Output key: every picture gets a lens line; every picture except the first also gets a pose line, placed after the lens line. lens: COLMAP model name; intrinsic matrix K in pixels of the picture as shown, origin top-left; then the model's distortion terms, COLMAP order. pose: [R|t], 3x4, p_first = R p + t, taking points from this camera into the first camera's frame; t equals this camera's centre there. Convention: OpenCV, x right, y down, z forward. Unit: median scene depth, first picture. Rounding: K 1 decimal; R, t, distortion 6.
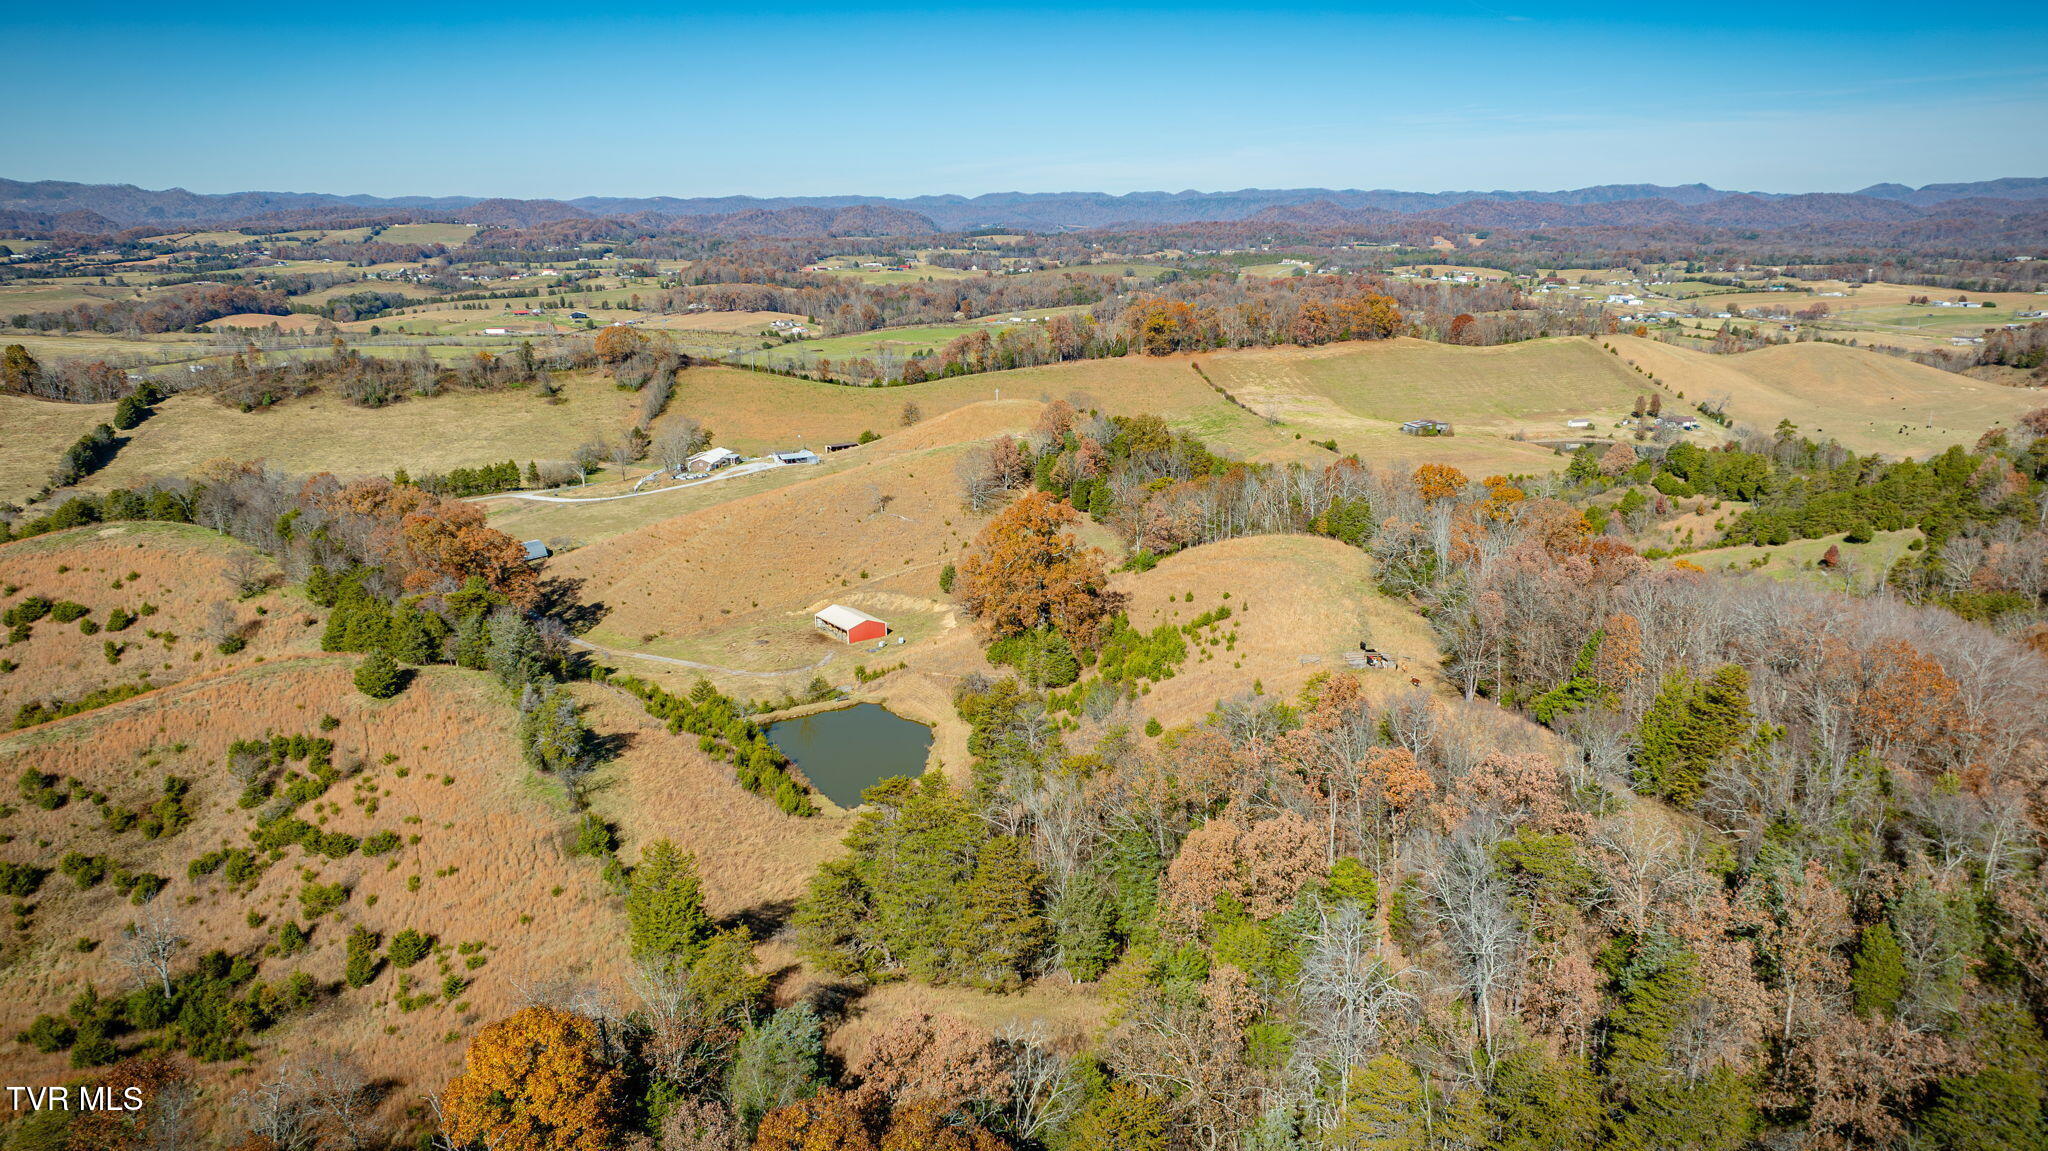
lens RADIAL K [[1434.3, 0, 1031.6], [0, 1434.3, 567.8], [0, 0, 1]] dist [-0.022691, 0.002992]
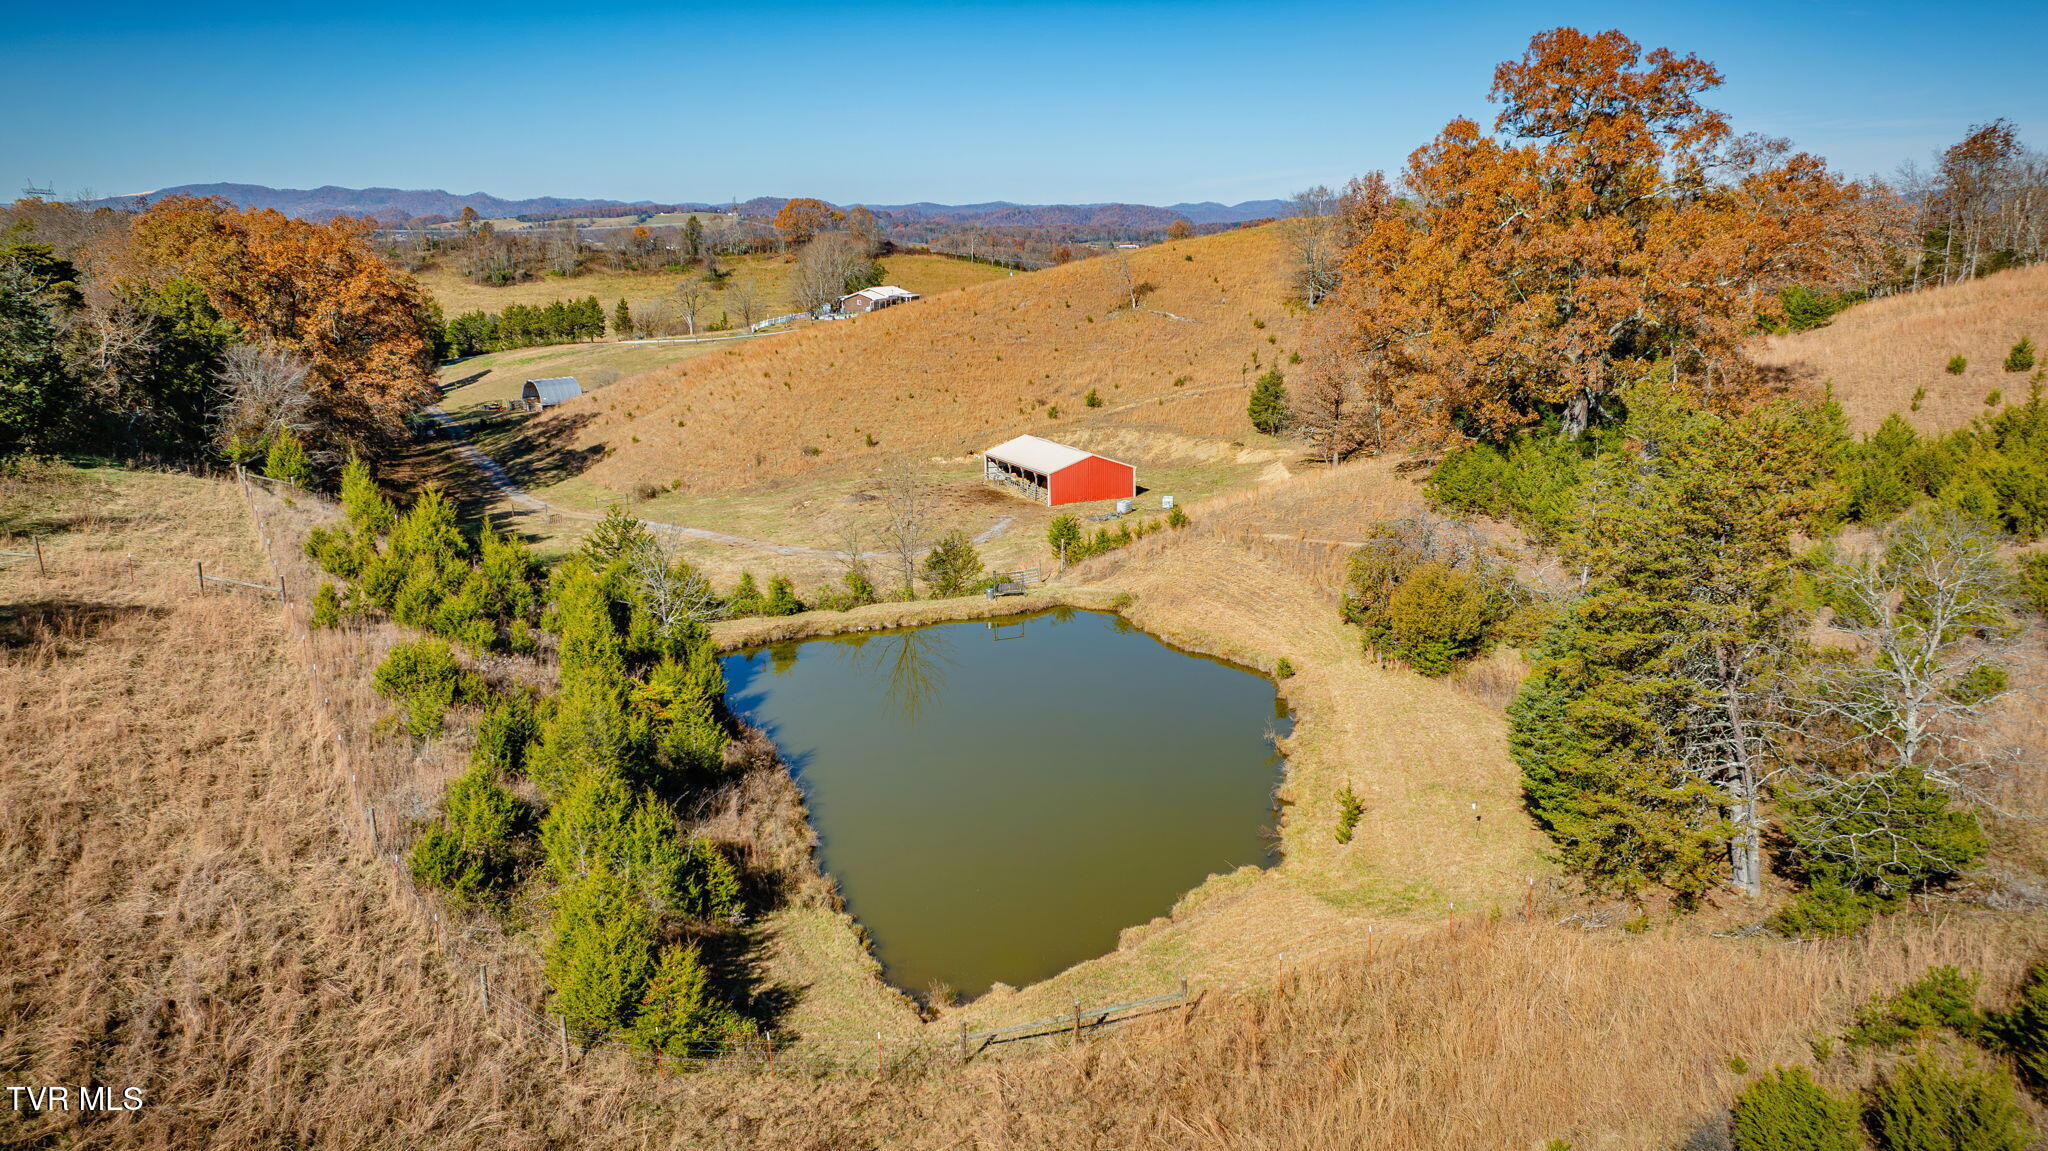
lens RADIAL K [[1434.3, 0, 1031.6], [0, 1434.3, 567.8], [0, 0, 1]] dist [-0.022691, 0.002992]
pose [[0.984907, 0.041505, -0.168036, -0.047479], [-0.043007, 0.999061, -0.005308, 0.061384], [0.167657, 0.012454, 0.985767, 0.461874]]
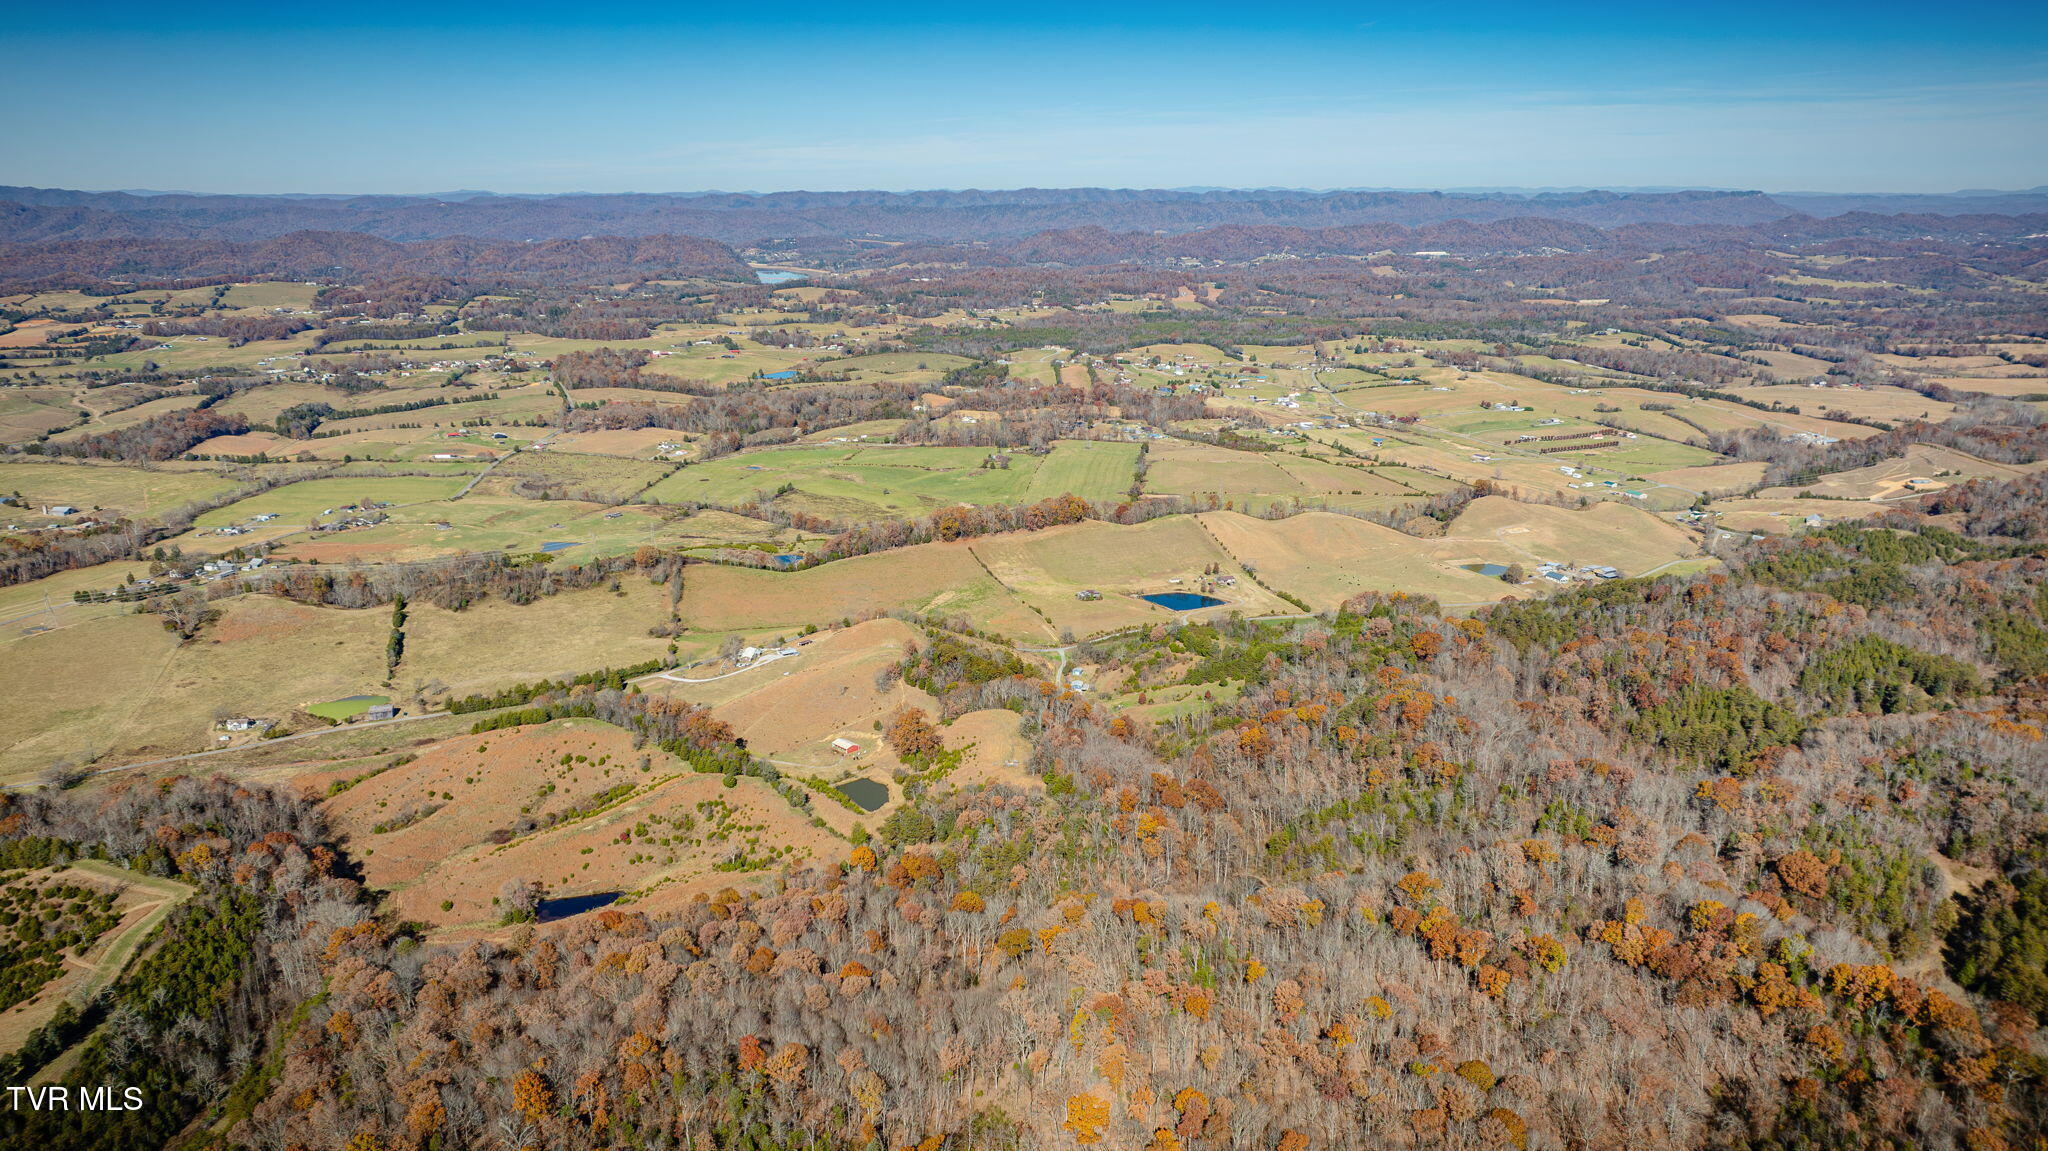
lens RADIAL K [[1434.3, 0, 1031.6], [0, 1434.3, 567.8], [0, 0, 1]] dist [-0.022691, 0.002992]
pose [[0.989343, -0.032769, 0.141868, -0.129198], [0.030425, 0.999363, 0.018661, -0.300545], [-0.142389, -0.014146, 0.989710, -1.574255]]
